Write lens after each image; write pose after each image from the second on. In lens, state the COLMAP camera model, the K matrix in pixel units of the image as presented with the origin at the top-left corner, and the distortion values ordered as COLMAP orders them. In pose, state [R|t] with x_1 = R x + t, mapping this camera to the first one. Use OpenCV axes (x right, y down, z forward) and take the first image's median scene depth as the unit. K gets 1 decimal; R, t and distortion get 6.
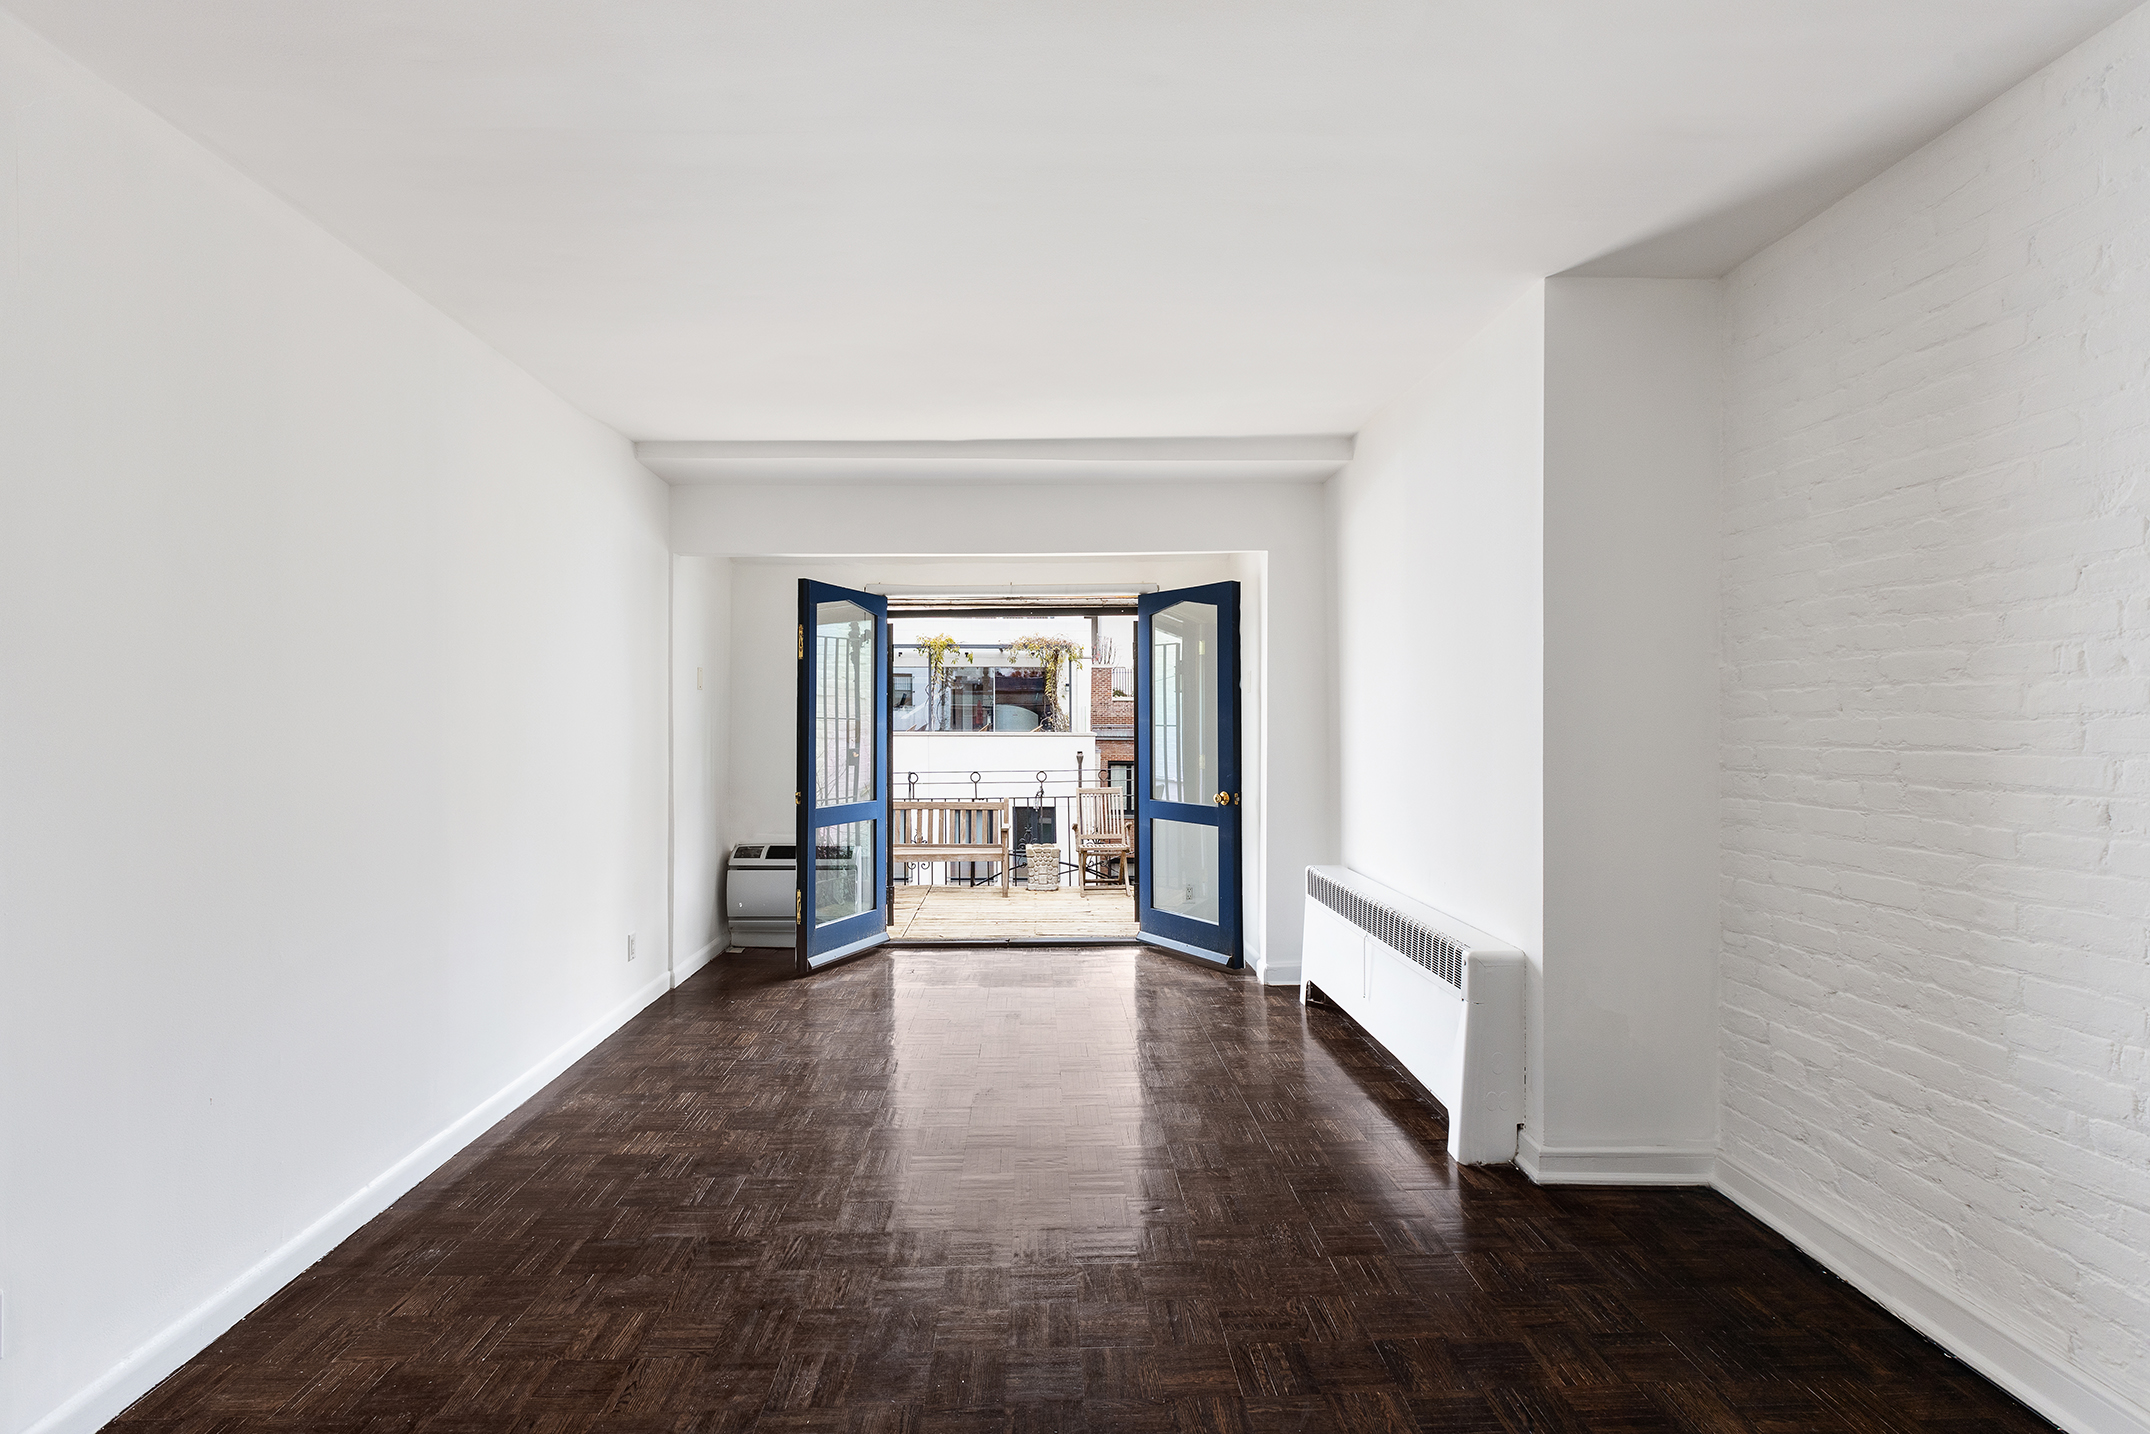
lens RADIAL K [[1013.6, 0, 1071.4], [0, 1013.6, 716.4], [0, 0, 1]] dist [-0.004660, 0.000589]
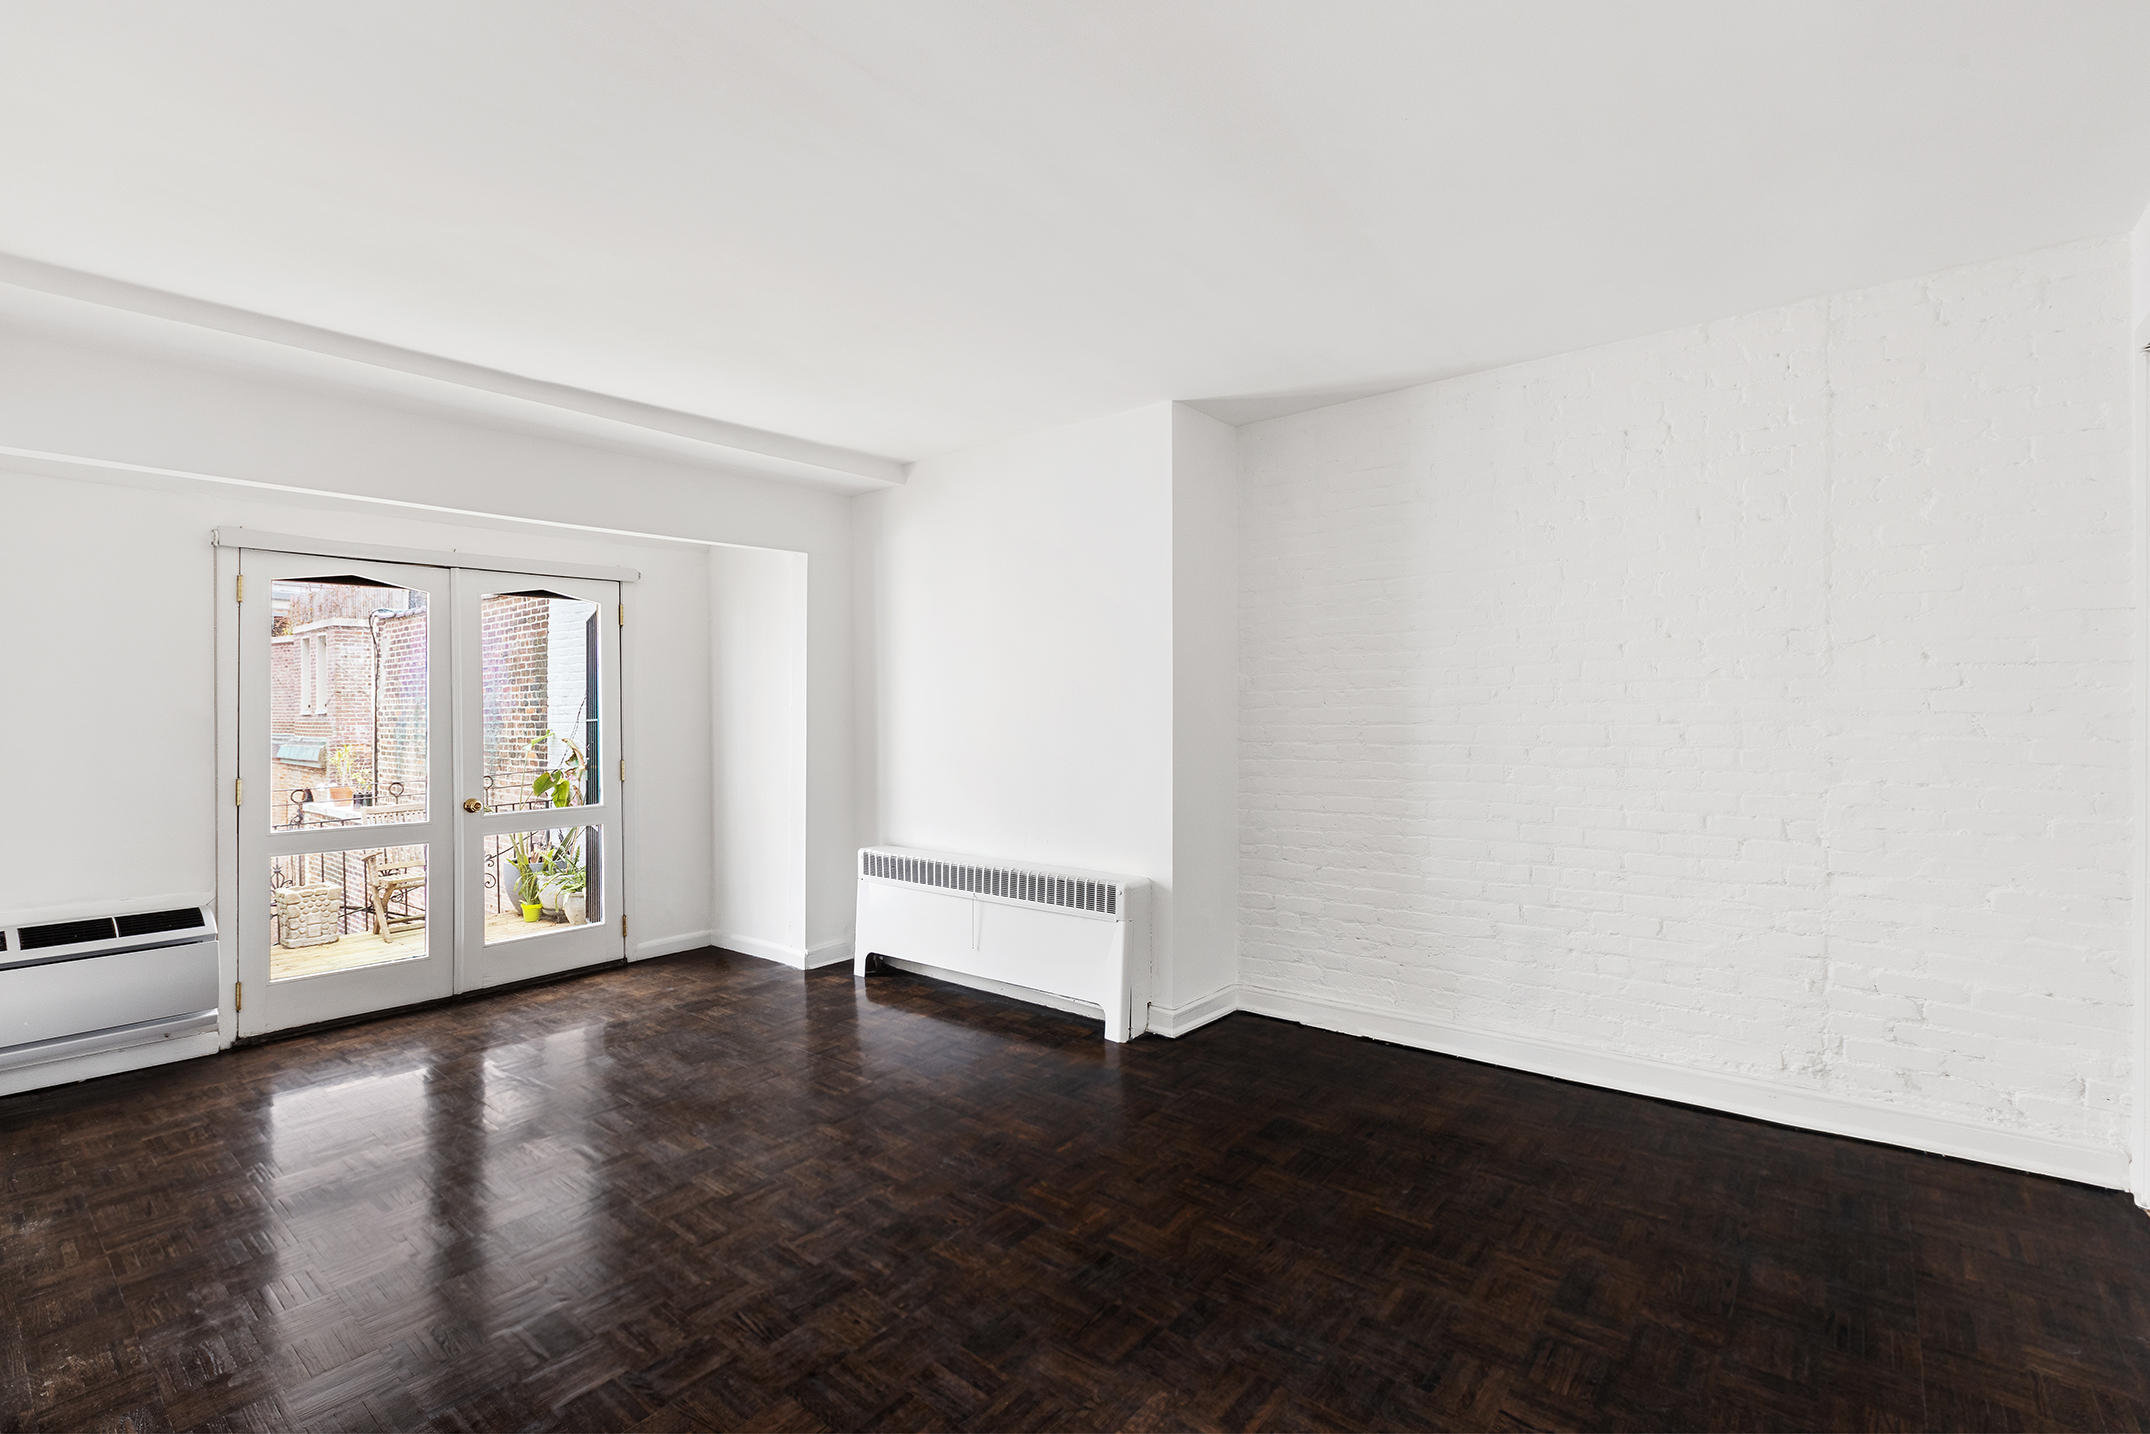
lens RADIAL K [[1013.6, 0, 1072.9], [0, 1013.6, 707.4], [0, 0, 1]] dist [-0.004660, 0.000589]
pose [[0.623184, -0.005302, 0.782058, -0.747836], [0.009418, 0.999955, -0.000726, -0.001909], [-0.782019, 0.007818, 0.623206, 0.225055]]
